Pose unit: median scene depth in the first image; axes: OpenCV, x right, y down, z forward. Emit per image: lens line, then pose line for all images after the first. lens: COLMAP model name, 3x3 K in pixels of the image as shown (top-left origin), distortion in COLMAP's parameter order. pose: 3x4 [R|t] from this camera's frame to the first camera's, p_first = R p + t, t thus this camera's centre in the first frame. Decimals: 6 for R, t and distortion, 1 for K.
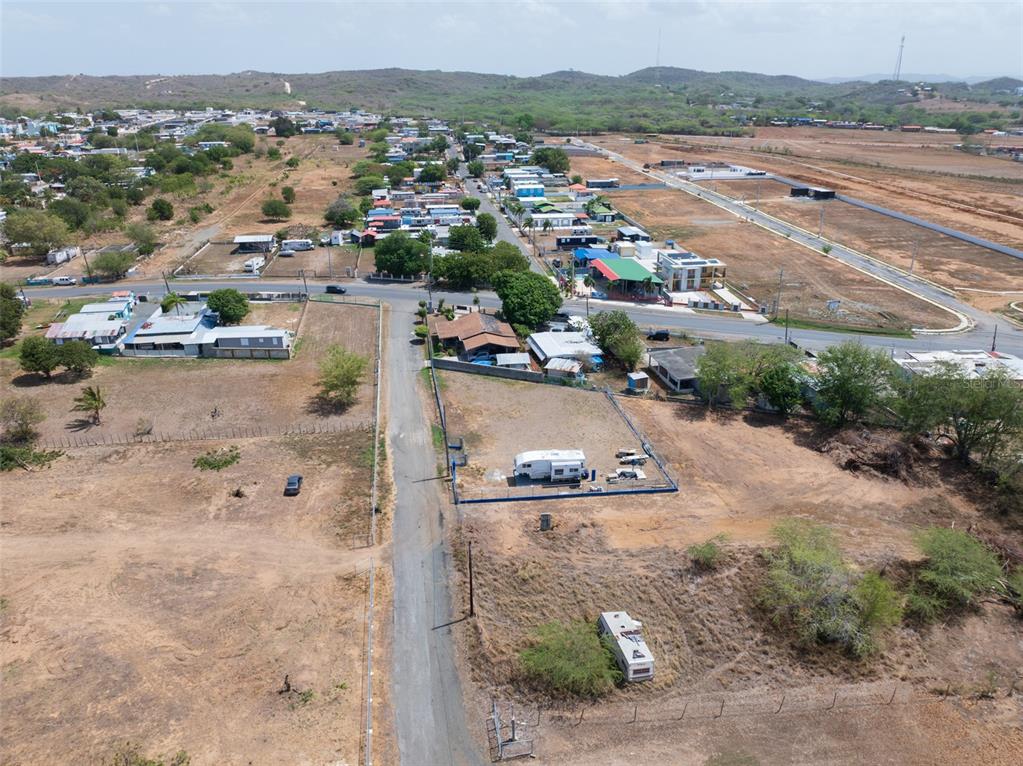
lens RADIAL K [[769.2, 0, 511.5], [0, 769.2, 383.0], [0, 0, 1]] dist [-0.064442, 0.039956]
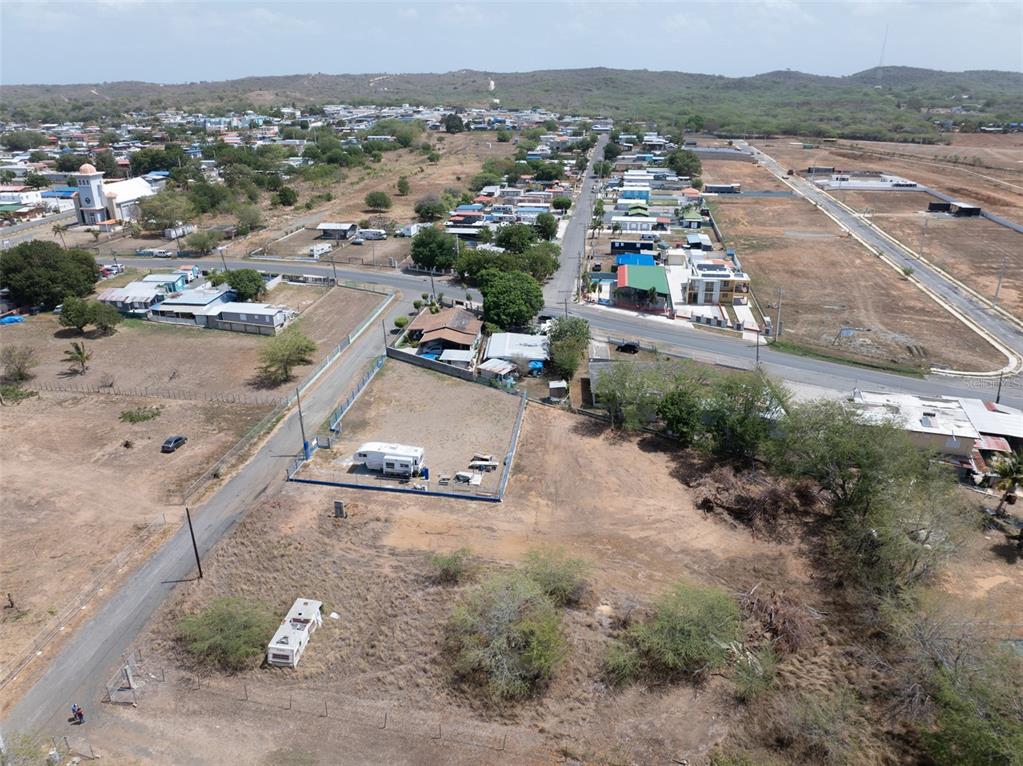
lens RADIAL K [[769.2, 0, 511.5], [0, 769.2, 383.0], [0, 0, 1]] dist [-0.064442, 0.039956]
pose [[0.953523, 0.107594, -0.281456, 0.294474], [-0.107326, 0.994088, 0.016415, -0.016113], [0.281558, 0.014556, 0.959434, 0.040560]]
